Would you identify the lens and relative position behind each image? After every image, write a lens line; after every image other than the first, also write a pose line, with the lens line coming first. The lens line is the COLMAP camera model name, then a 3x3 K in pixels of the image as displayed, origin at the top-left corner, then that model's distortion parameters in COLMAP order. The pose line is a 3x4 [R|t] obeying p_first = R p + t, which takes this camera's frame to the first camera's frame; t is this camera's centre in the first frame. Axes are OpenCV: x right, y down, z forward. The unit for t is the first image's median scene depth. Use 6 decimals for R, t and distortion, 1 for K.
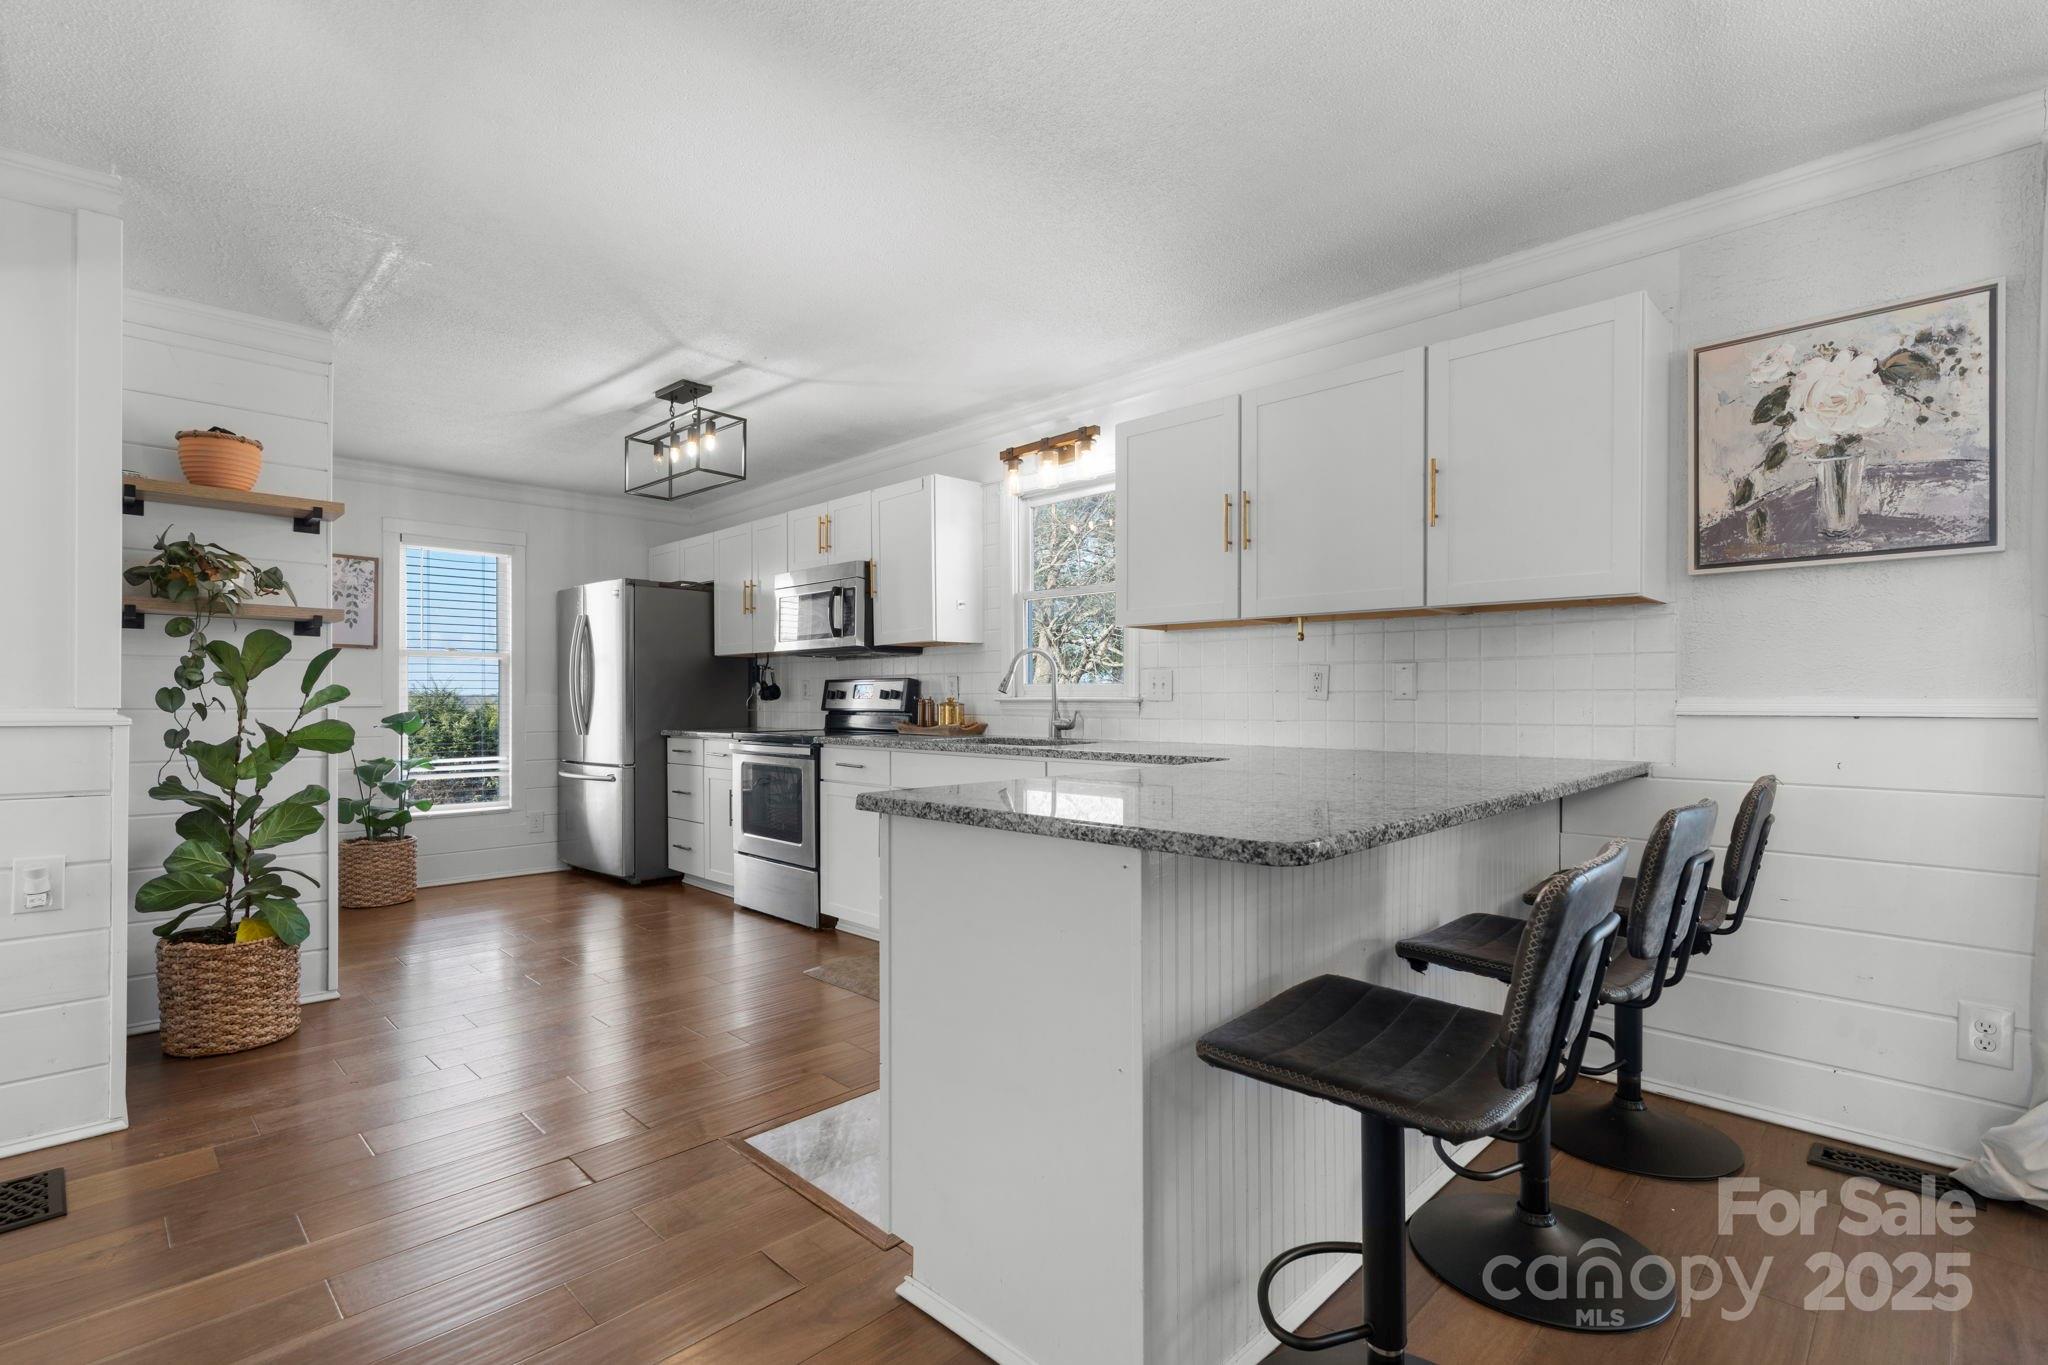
lens RADIAL K [[949.4, 0, 1016.9], [0, 949.4, 696.4], [0, 0, 1]] dist [0.067261, -0.000295]
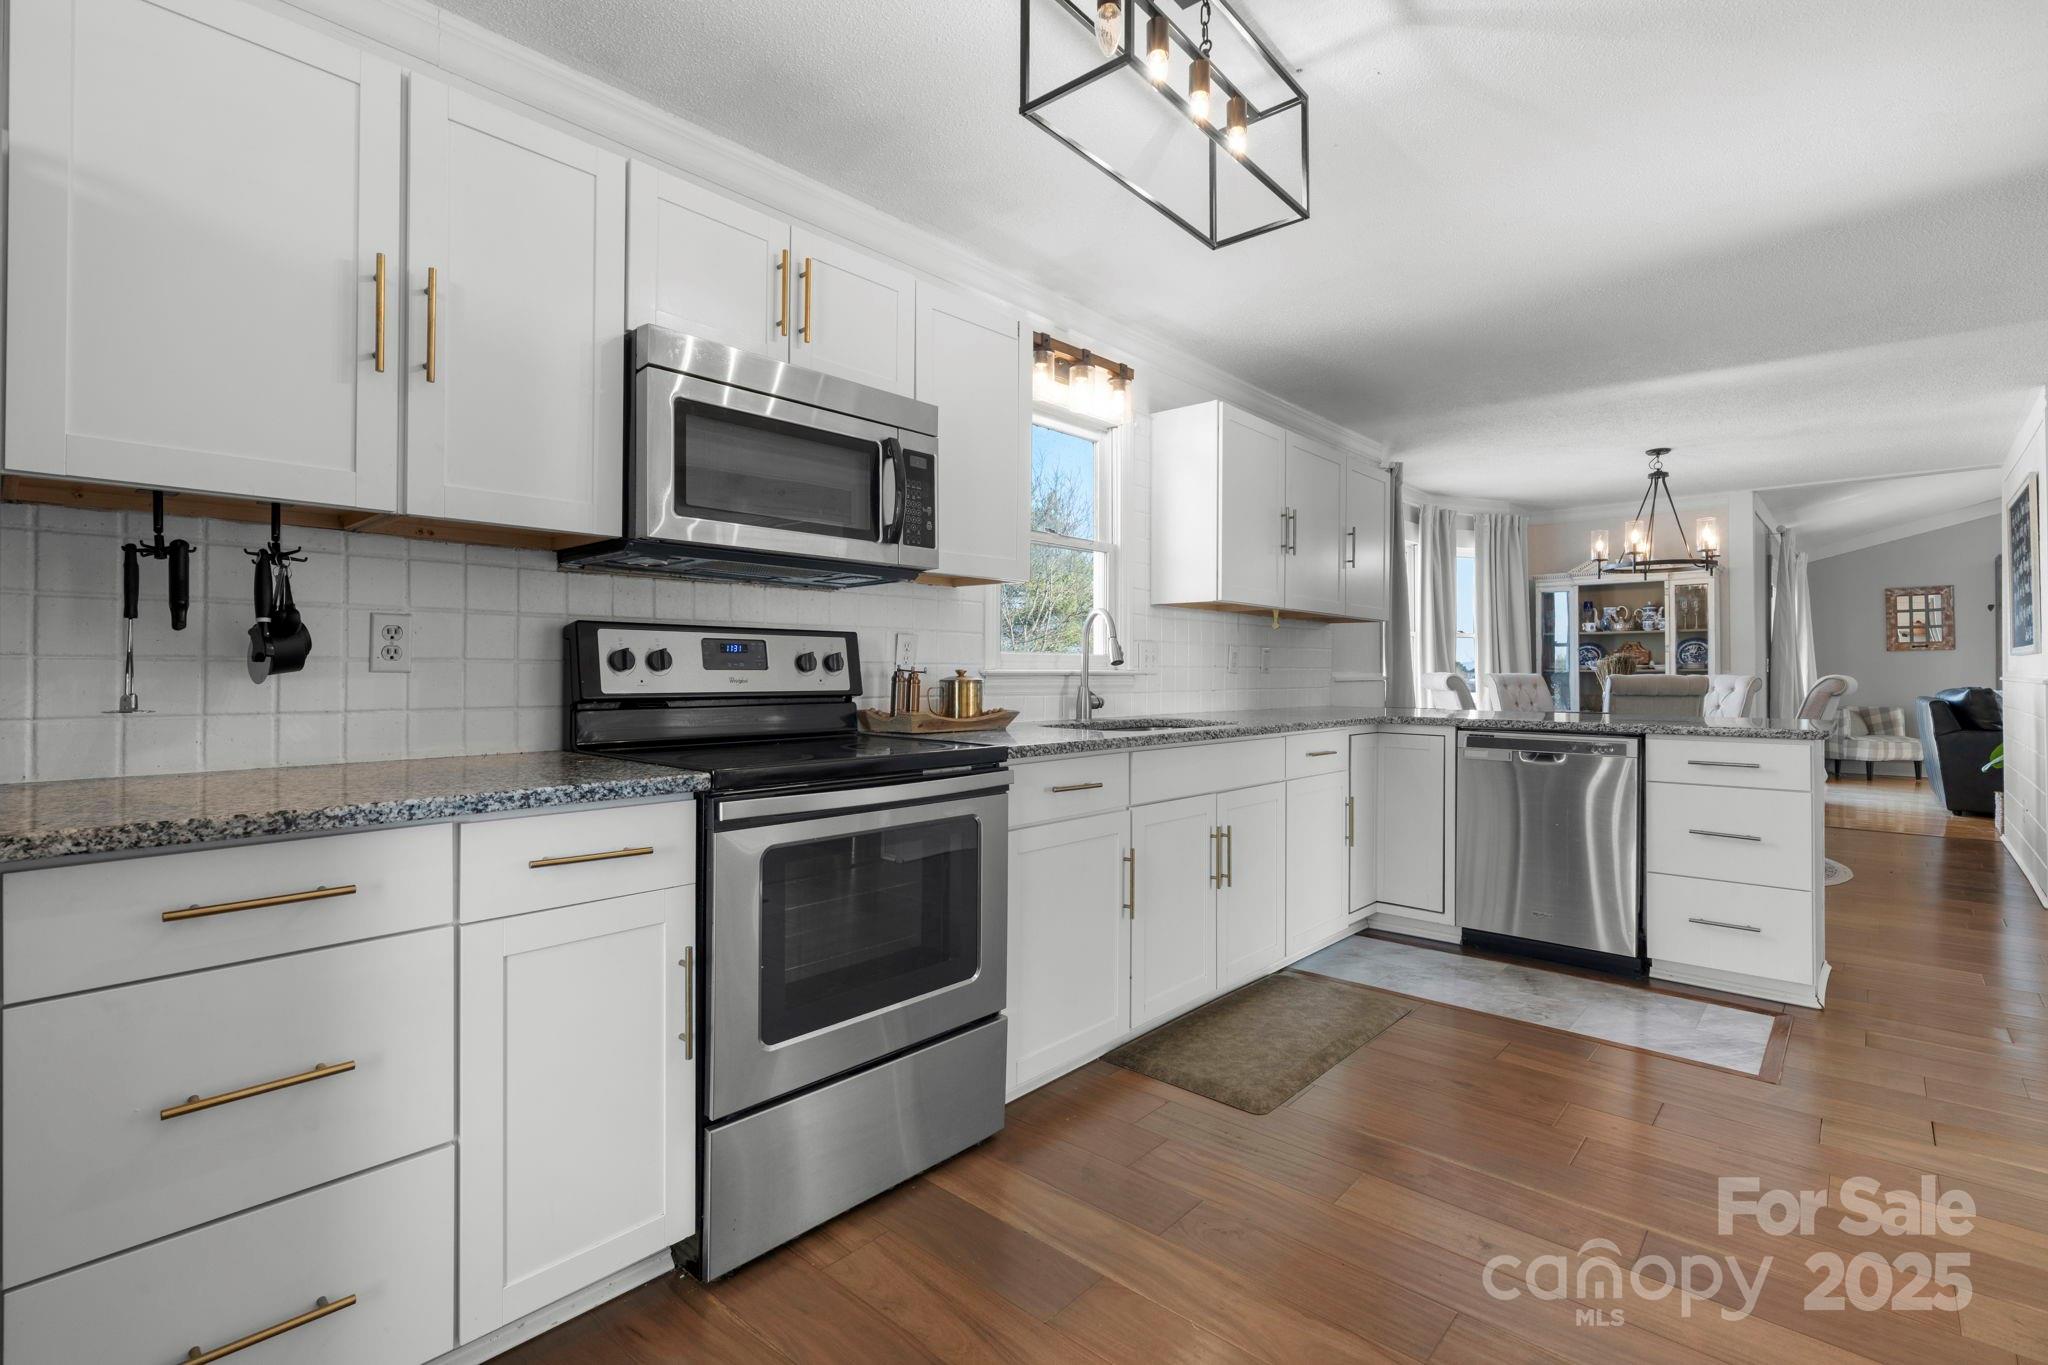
lens RADIAL K [[953.8, 0, 1010.4], [0, 953.8, 678.4], [0, 0, 1]] dist [0.000004, -0.000048]
pose [[-0.026417, -0.004730, 0.999640, -0.743441], [-0.002387, 0.999986, 0.004668, 0.004482], [-0.999648, -0.002263, -0.026428, 1.043511]]
